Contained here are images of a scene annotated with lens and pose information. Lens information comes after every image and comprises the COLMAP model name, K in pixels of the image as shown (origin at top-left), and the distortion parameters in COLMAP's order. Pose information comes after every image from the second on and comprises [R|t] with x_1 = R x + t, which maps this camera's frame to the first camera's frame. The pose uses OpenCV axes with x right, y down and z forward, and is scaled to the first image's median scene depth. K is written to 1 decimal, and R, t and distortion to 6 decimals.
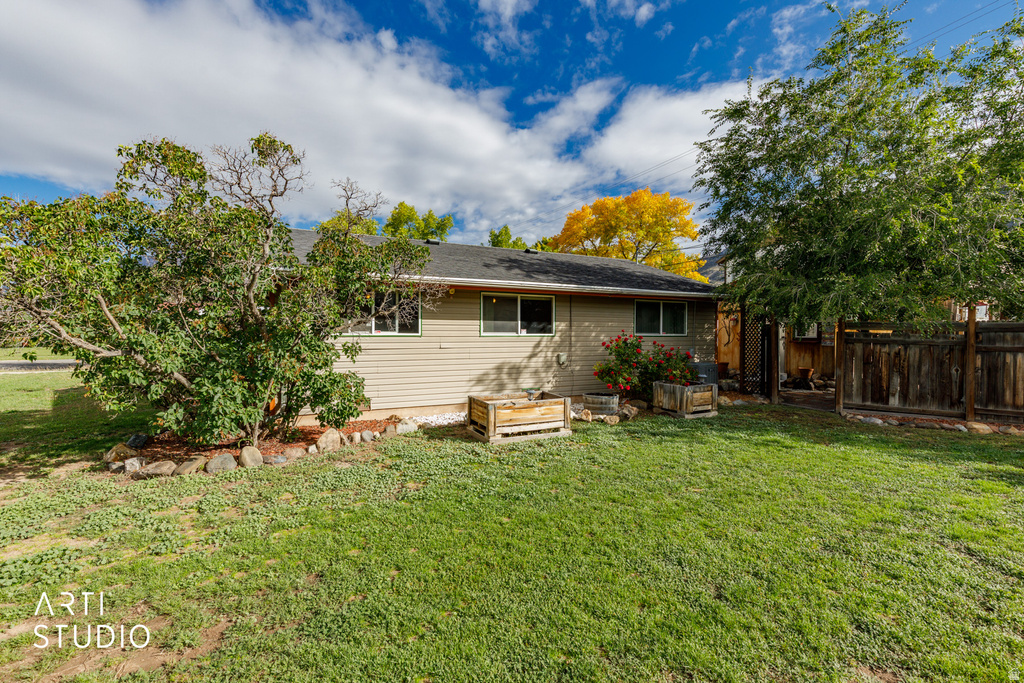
lens RADIAL K [[504.0, 0, 512.0], [0, 504.0, 341.5], [0, 0, 1]] dist [-0.016231, 0.015573]
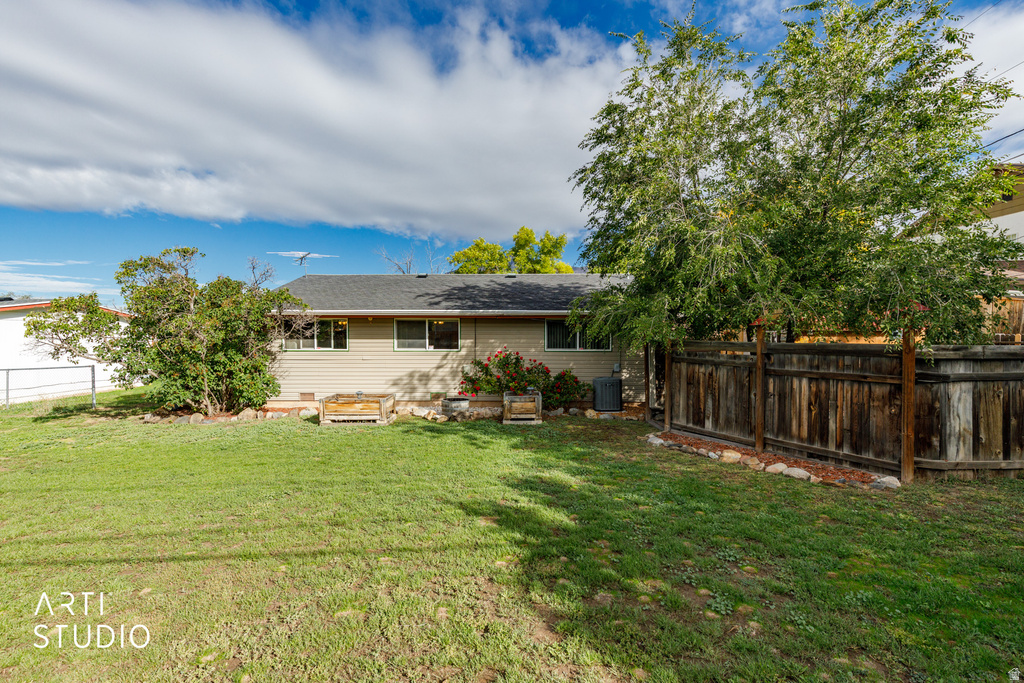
lens RADIAL K [[504.0, 0, 512.0], [0, 504.0, 341.5], [0, 0, 1]] dist [-0.016231, 0.015573]
pose [[0.866354, 0.000378, -0.499431, 0.919316], [-0.004844, 0.999959, -0.007646, -0.028608], [0.499407, 0.009044, 0.866320, -0.005382]]
